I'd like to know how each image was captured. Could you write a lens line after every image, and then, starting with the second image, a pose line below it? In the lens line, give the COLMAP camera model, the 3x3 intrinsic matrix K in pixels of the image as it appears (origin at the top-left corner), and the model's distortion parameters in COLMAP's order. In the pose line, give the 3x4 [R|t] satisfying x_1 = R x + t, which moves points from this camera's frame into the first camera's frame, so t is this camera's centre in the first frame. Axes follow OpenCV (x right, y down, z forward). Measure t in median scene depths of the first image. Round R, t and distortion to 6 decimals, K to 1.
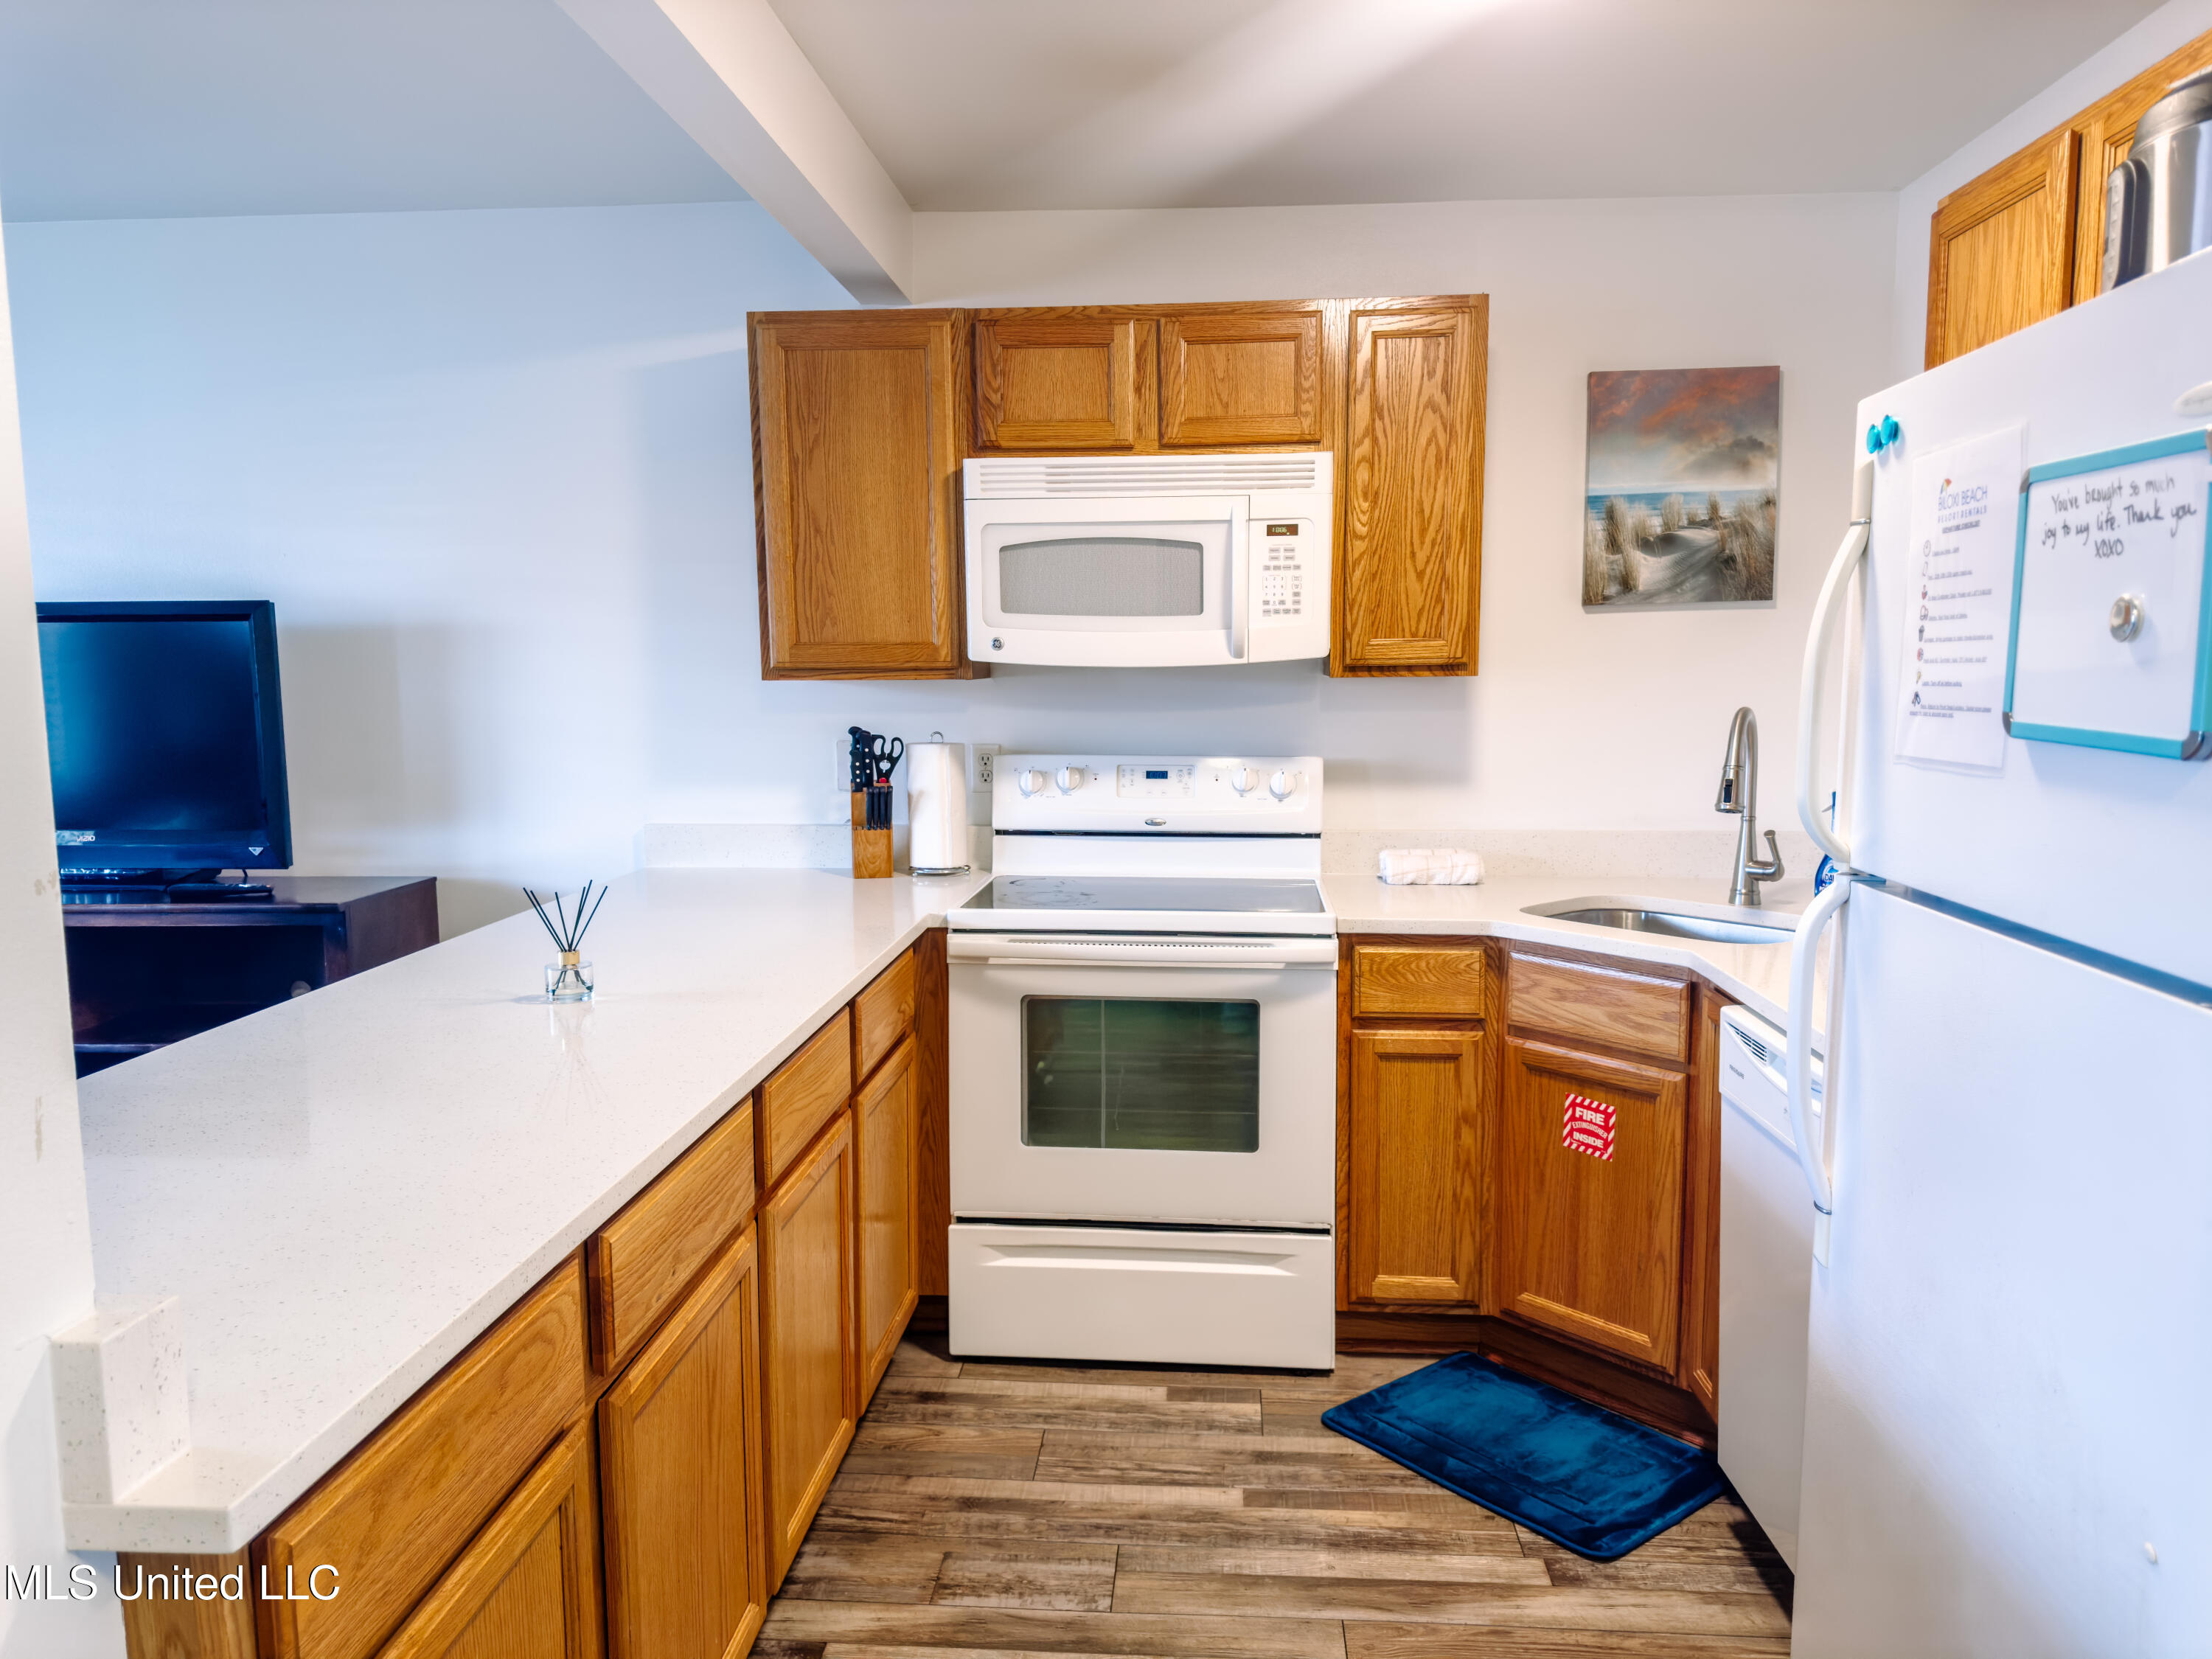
lens RADIAL K [[1554.4, 0, 1100.5], [0, 1554.4, 827.7], [0, 0, 1]] dist [0.074017, -0.099427]
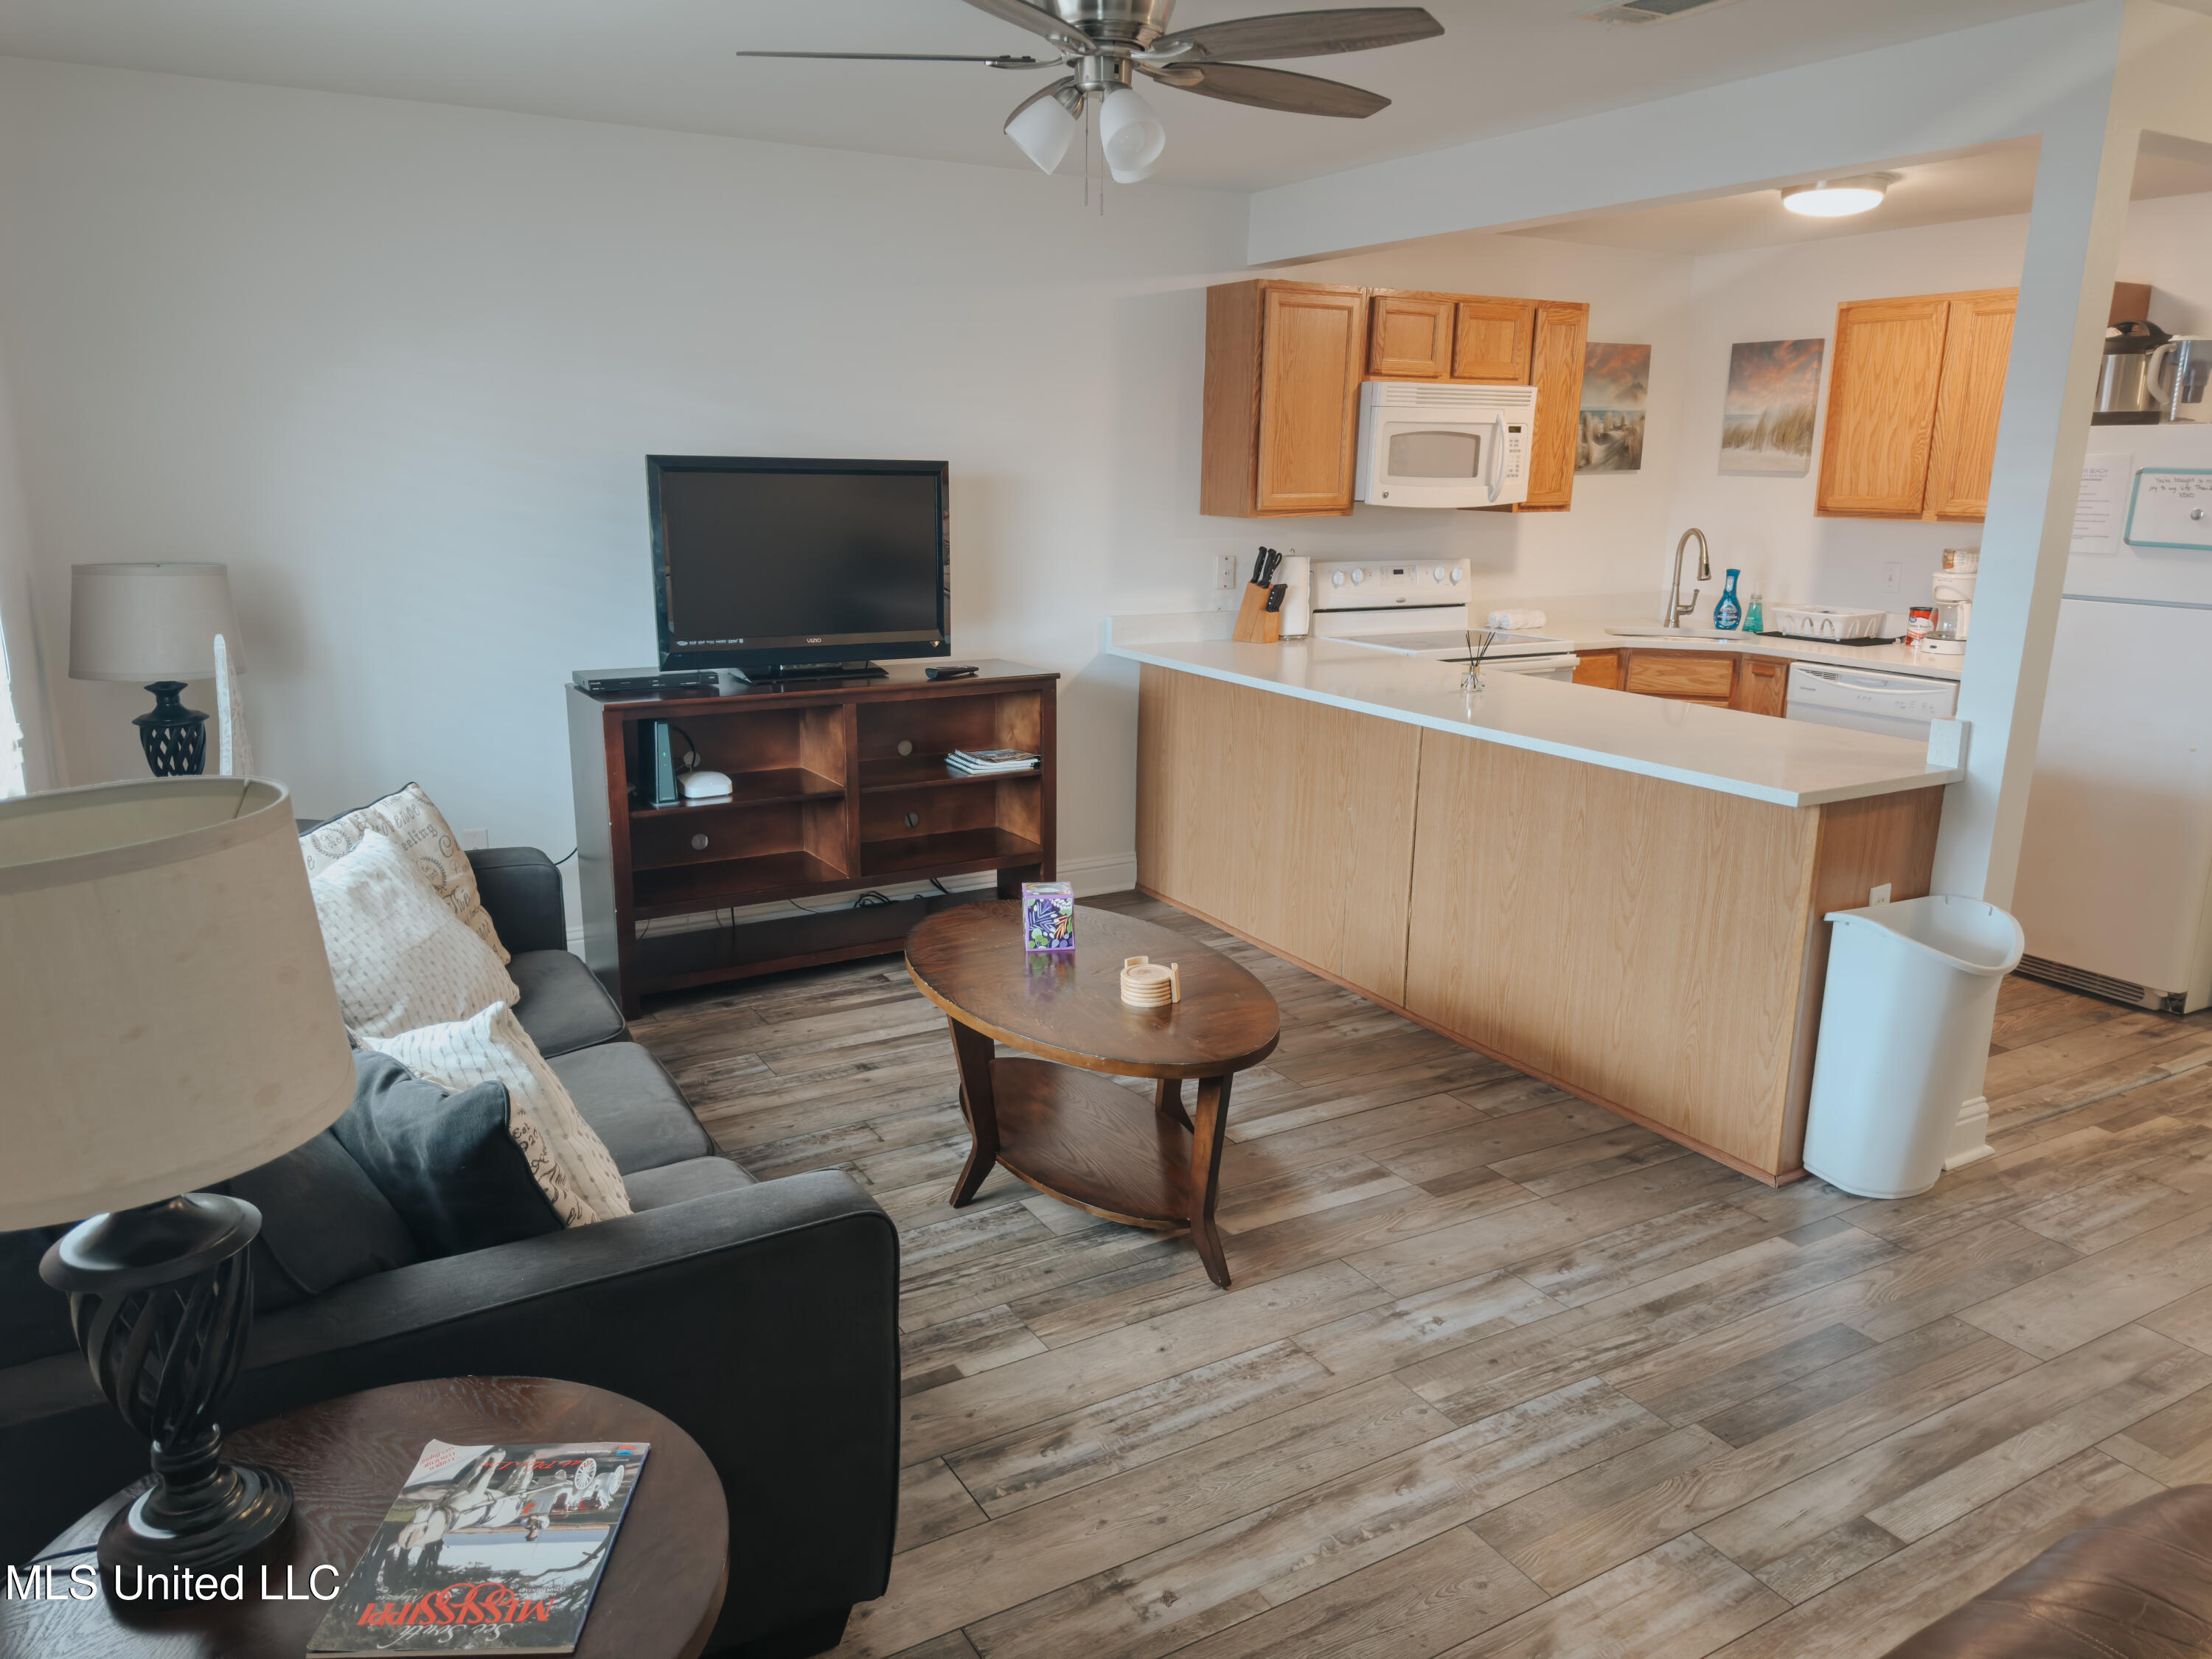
lens RADIAL K [[1554.4, 0, 1105.9], [0, 1554.4, 838.8], [0, 0, 1]] dist [0.074017, -0.099427]
pose [[0.814931, -0.122241, 0.566519, -1.282153], [0.047426, 0.988290, 0.145027, -0.008759], [-0.577614, -0.091319, 0.811186, -0.226981]]
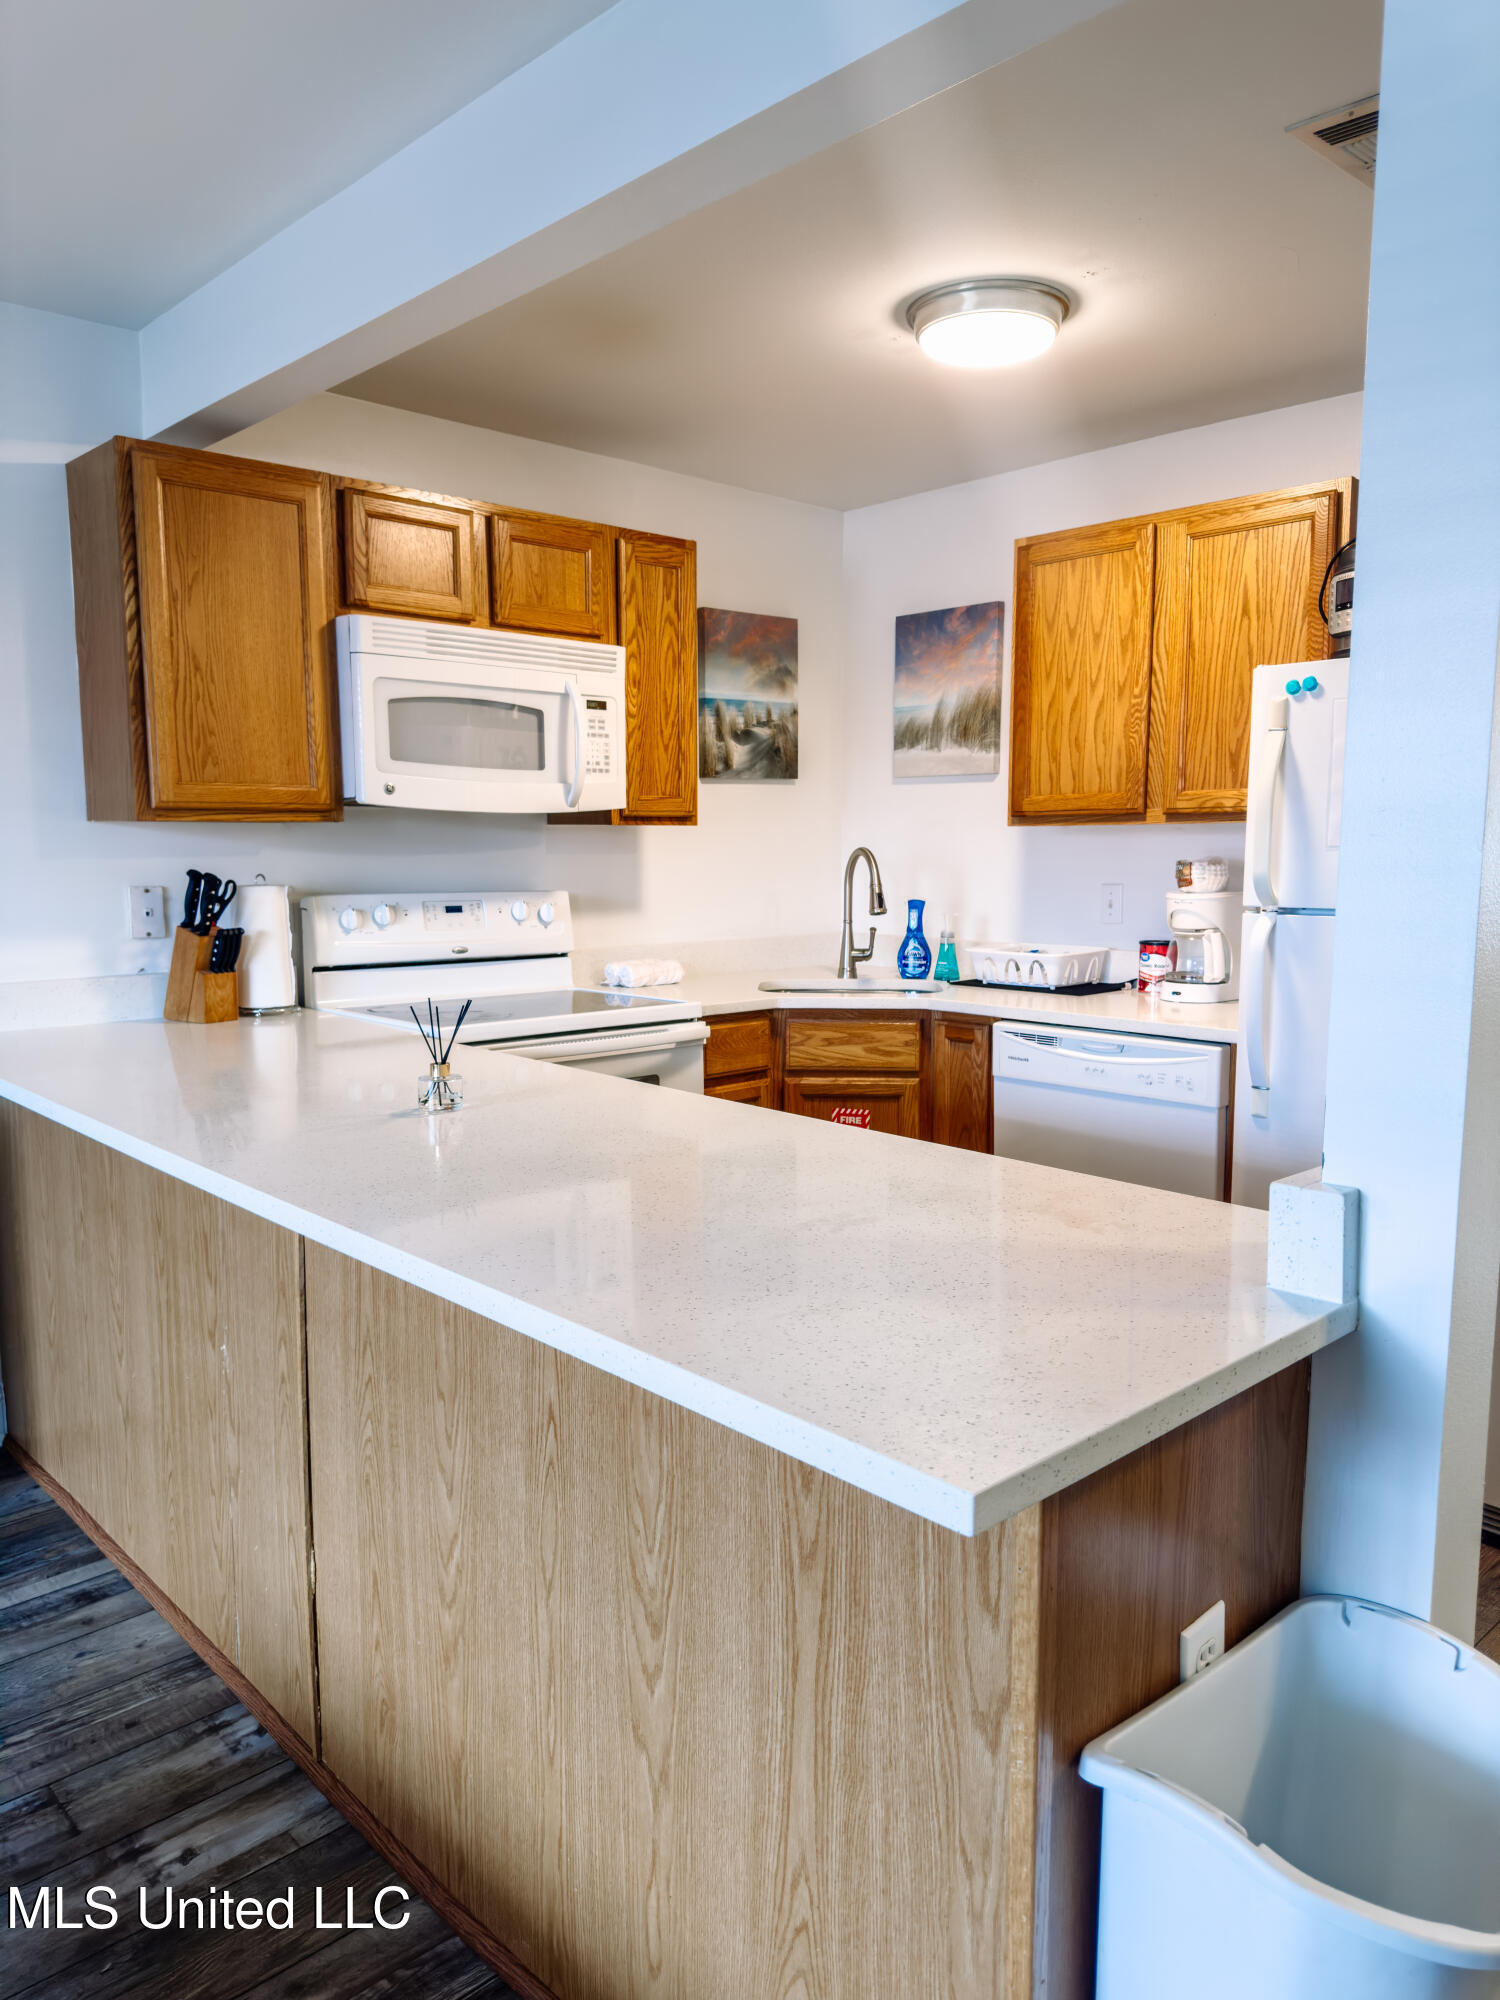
lens RADIAL K [[1405.5, 0, 743.8], [0, 1405.5, 1013.7], [0, 0, 1]] dist [0.074017, -0.099427]
pose [[0.670466, -0.085852, 0.736956, -0.625781], [0.077709, 0.995945, 0.045325, 0.012695], [-0.737859, 0.026879, 0.674419, 0.148416]]
